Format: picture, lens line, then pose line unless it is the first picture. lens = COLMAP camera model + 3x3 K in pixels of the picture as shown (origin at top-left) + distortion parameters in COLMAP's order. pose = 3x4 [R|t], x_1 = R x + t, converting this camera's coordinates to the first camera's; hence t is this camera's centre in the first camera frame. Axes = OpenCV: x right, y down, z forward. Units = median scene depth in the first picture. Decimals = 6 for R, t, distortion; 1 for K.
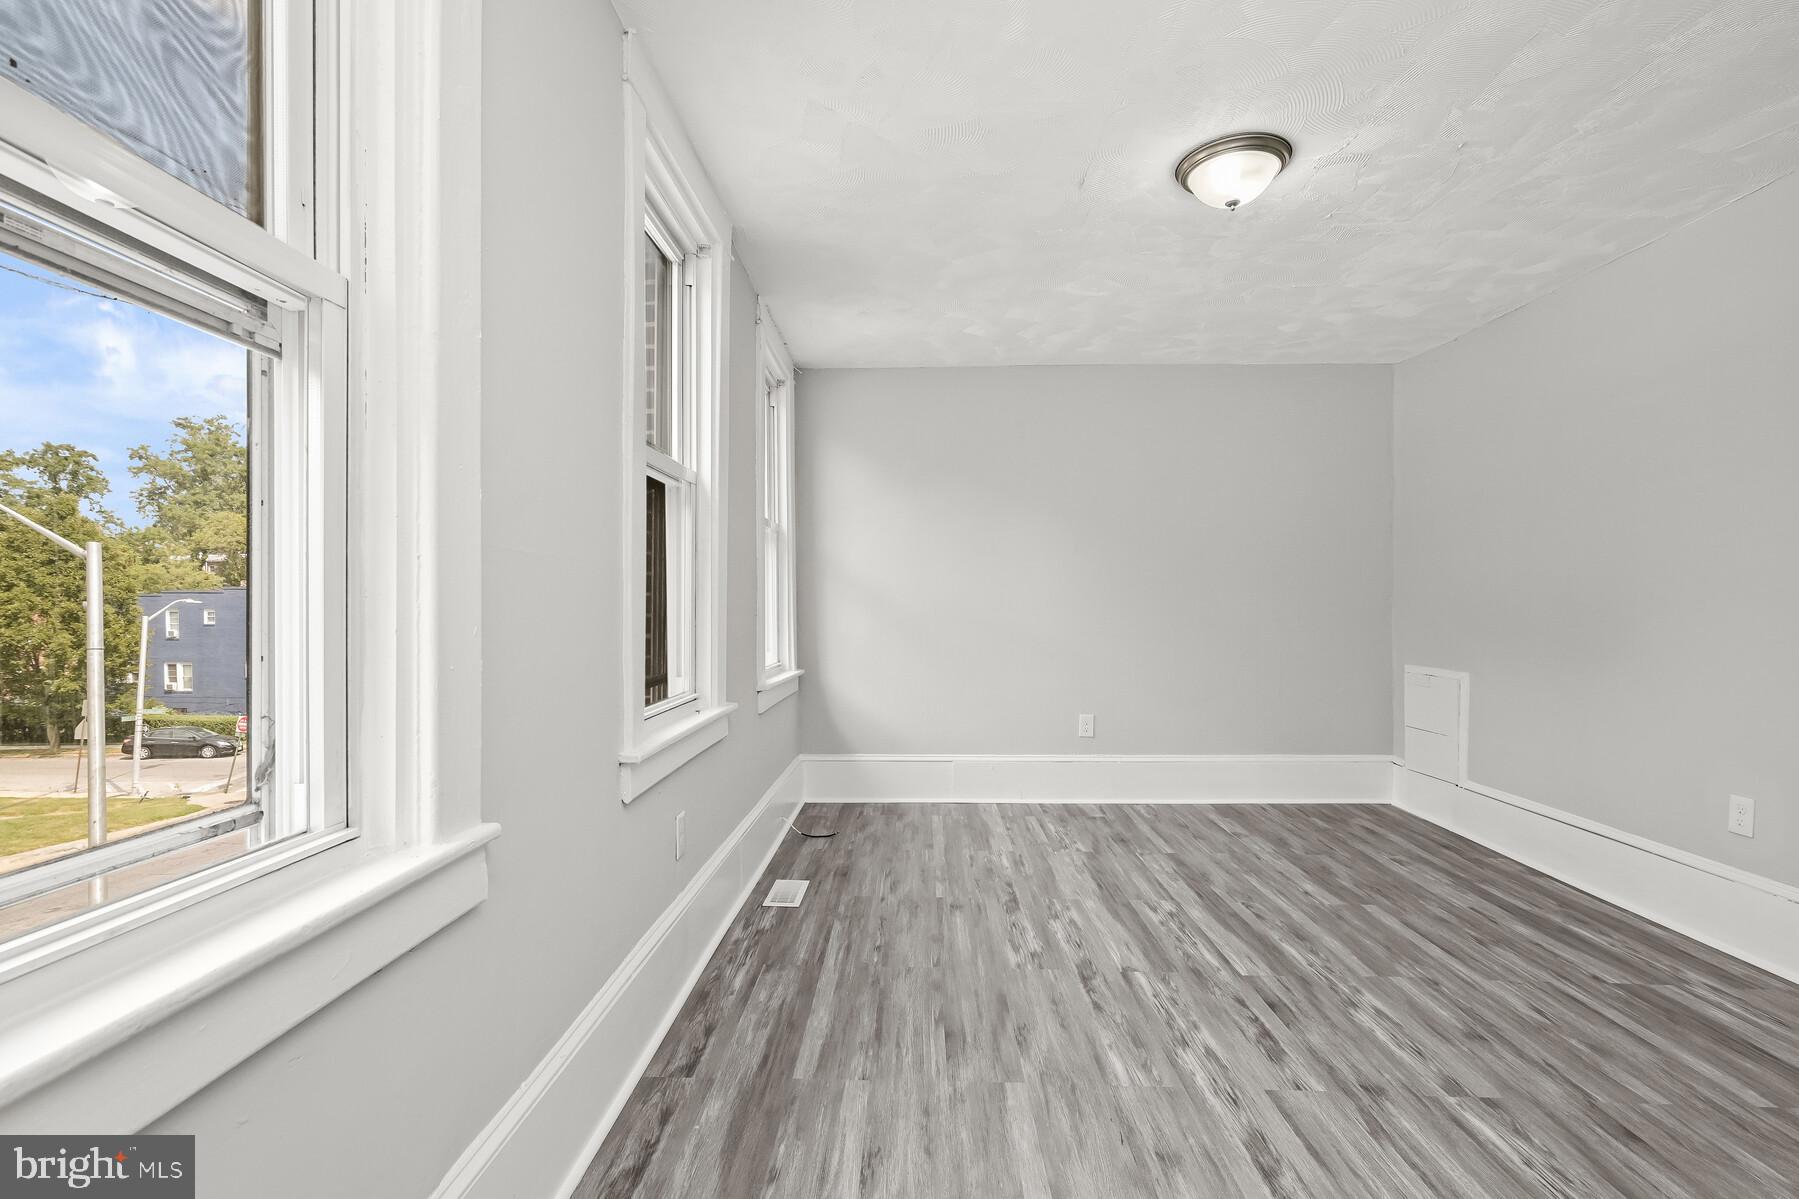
lens RADIAL K [[822.5, 0, 900.0], [0, 822.5, 609.3], [0, 0, 1]] dist [-0.006356, 0.000385]
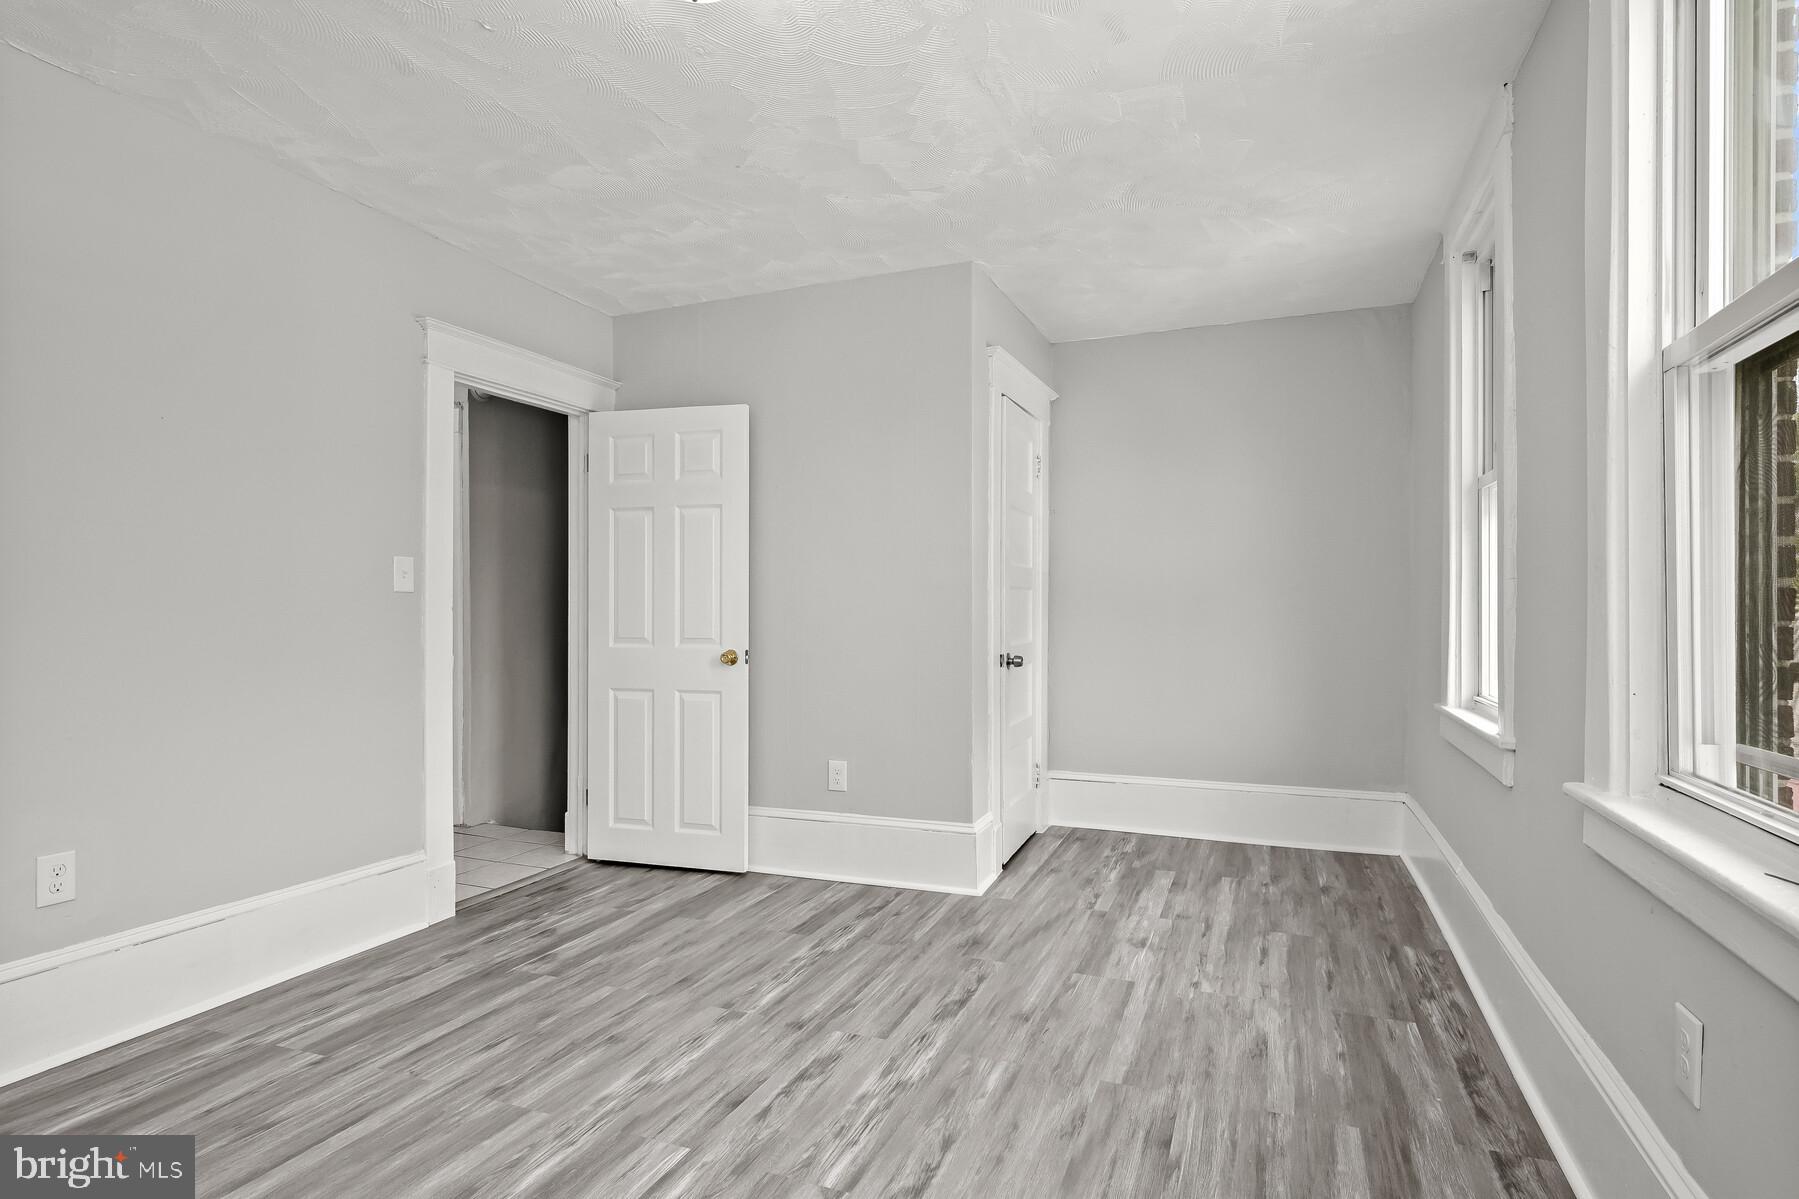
lens RADIAL K [[935.6, 0, 899.5], [0, 935.6, 599.5], [0, 0, 1]] dist [0.002113, 0.000801]
pose [[-0.936040, 0.002264, 0.351887, -0.019670], [-0.000621, 0.999967, -0.008085, -0.001109], [-0.351894, -0.007786, -0.936008, 1.942502]]
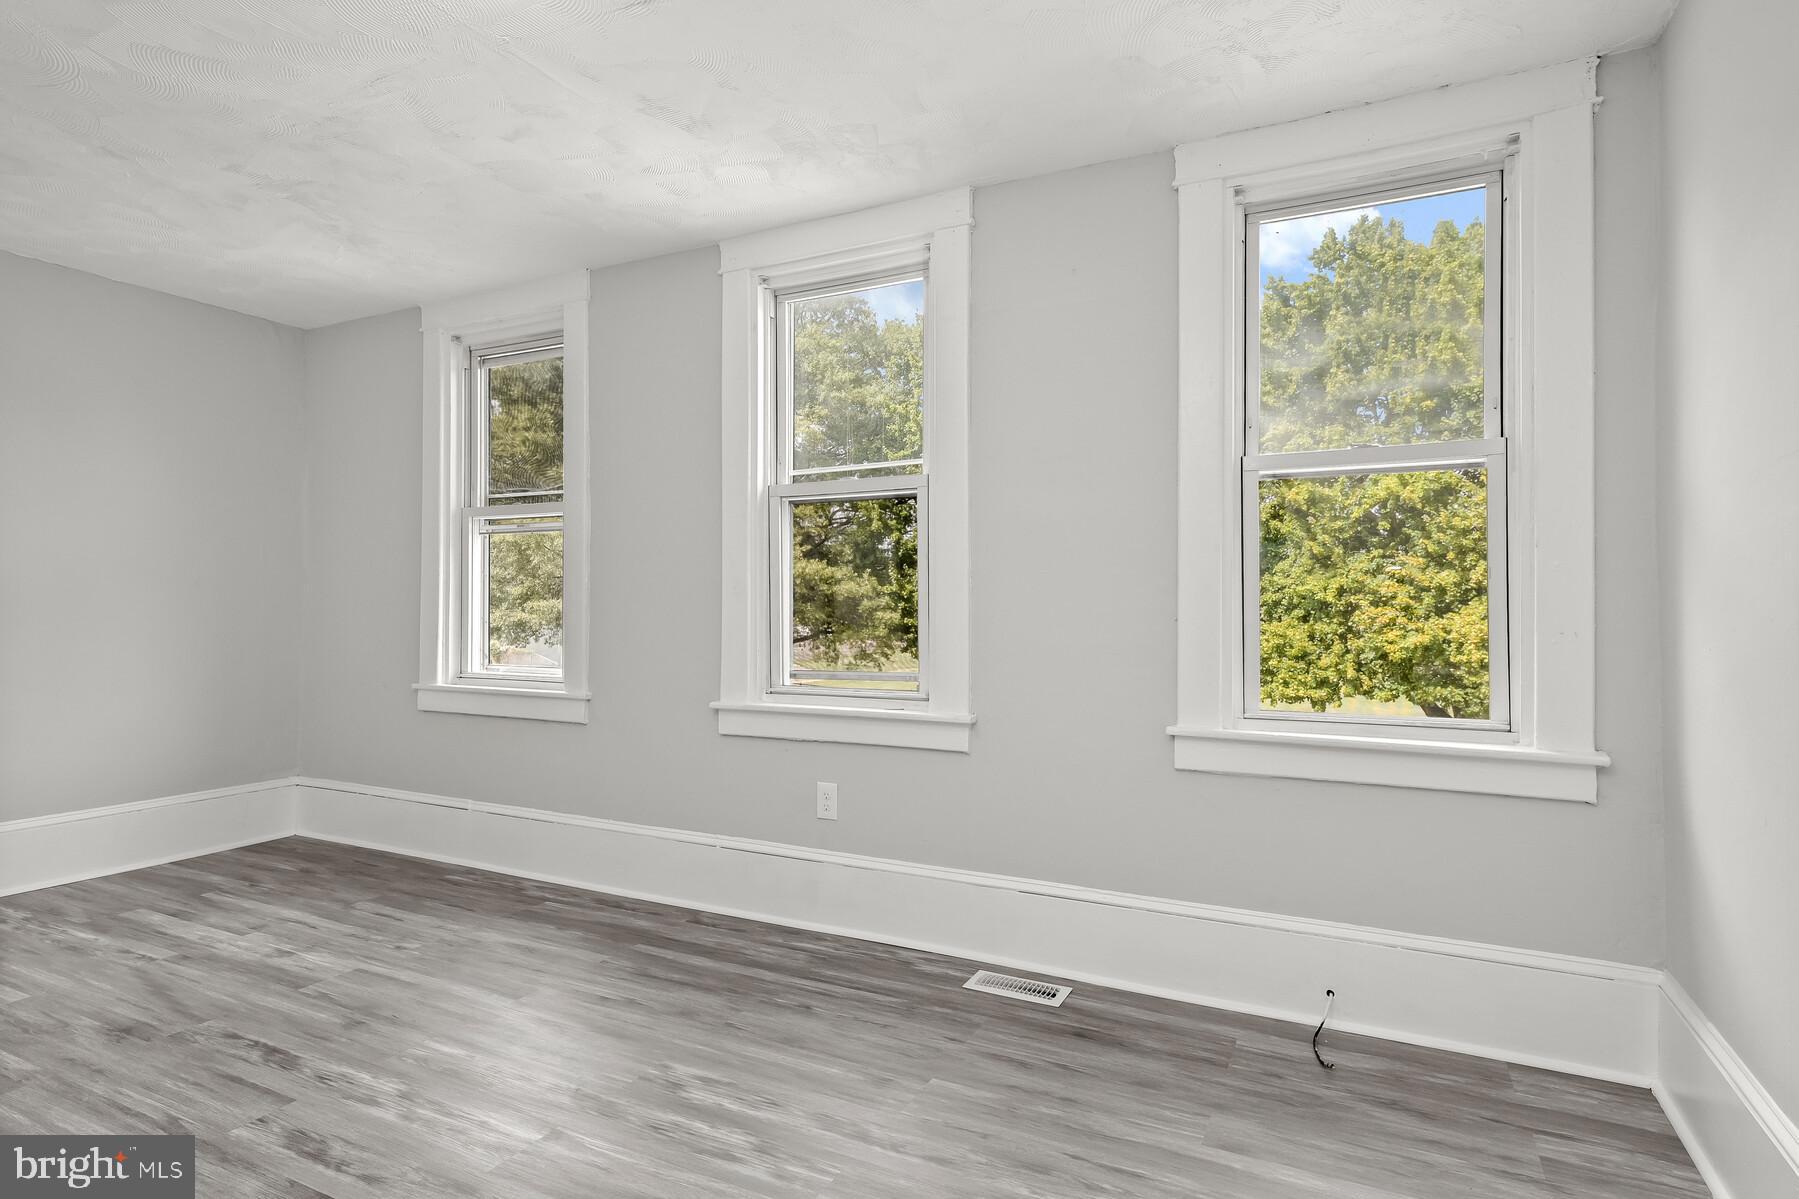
lens RADIAL K [[935.6, 0, 899.5], [0, 935.6, 599.5], [0, 0, 1]] dist [0.002113, 0.000801]
pose [[-0.425436, -0.012858, -0.904897, 1.025968], [-0.006255, 0.999917, -0.011267, -0.001020], [0.904967, 0.000867, -0.425481, 1.884101]]
